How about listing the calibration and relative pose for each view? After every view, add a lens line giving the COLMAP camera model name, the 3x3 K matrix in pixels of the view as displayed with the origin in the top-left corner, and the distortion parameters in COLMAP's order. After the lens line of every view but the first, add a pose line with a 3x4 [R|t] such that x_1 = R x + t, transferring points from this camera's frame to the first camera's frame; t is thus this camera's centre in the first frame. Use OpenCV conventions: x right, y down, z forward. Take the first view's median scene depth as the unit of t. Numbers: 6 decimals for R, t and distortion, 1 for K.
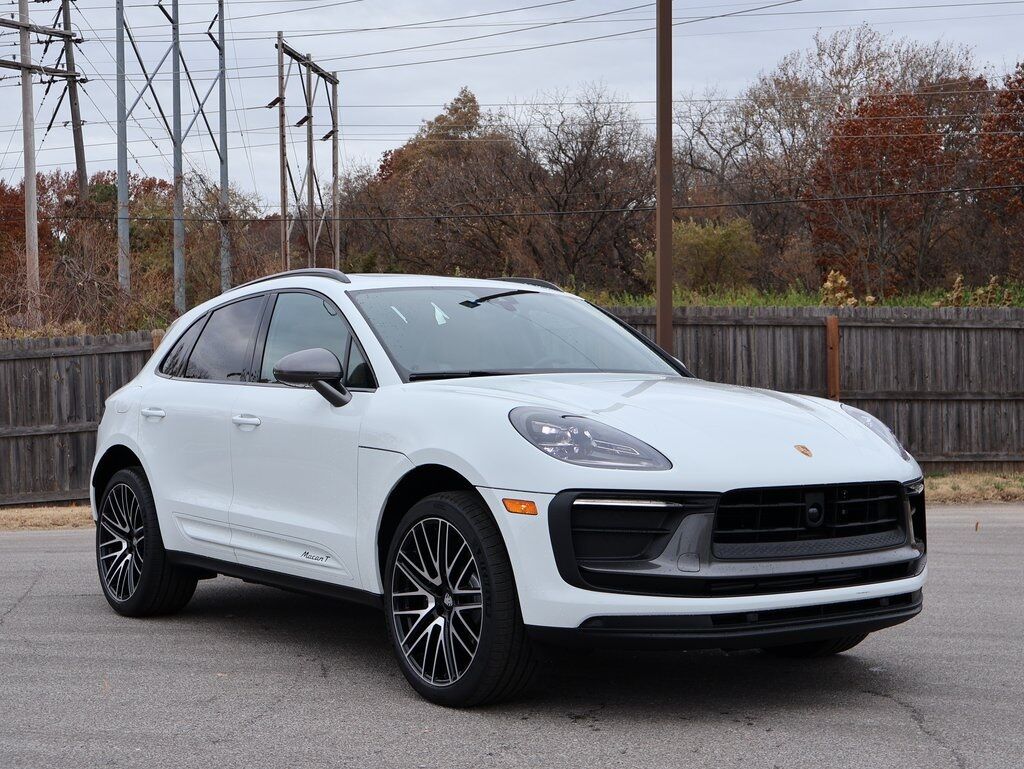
lens RADIAL K [[1445.1, 0, 511.9], [0, 1445.1, 387.4], [0, 0, 1]] dist [0.013540, 0.000000]
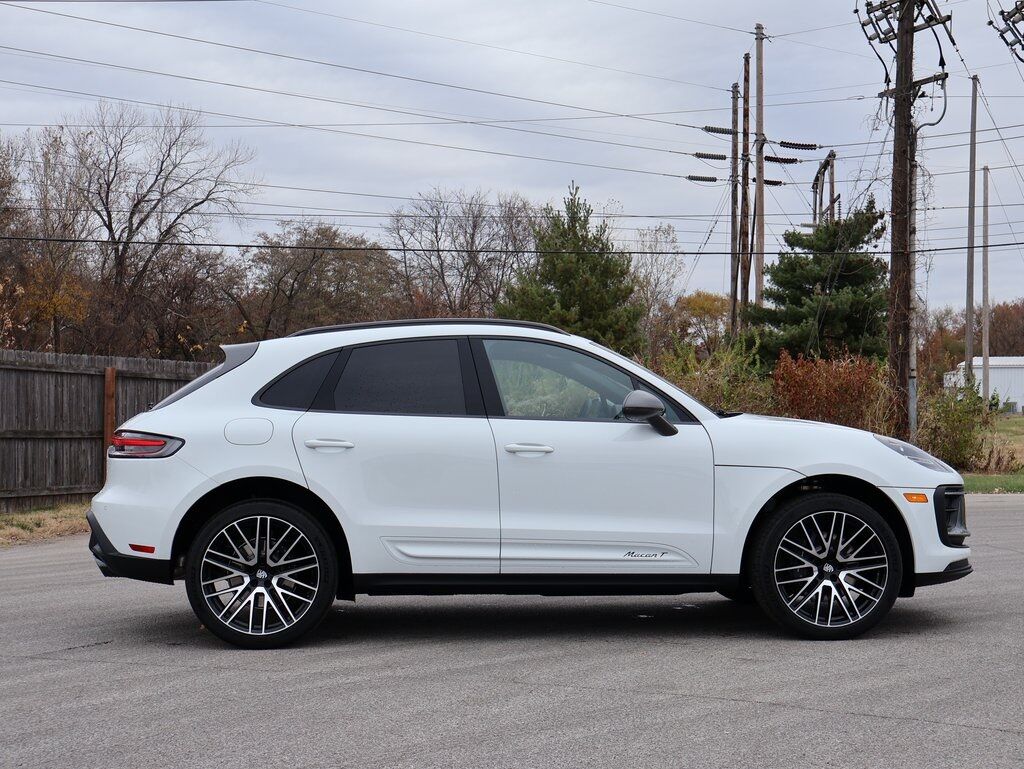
lens RADIAL K [[1378.8, 0, 511.8], [0, 1378.8, 382.7], [0, 0, 1]] dist [-0.004072, 0.000000]
pose [[0.612573, 0.029325, 0.789870, -1.185711], [-0.002500, 0.999378, -0.035164, 0.009615], [-0.790410, 0.019566, 0.612266, 0.355919]]
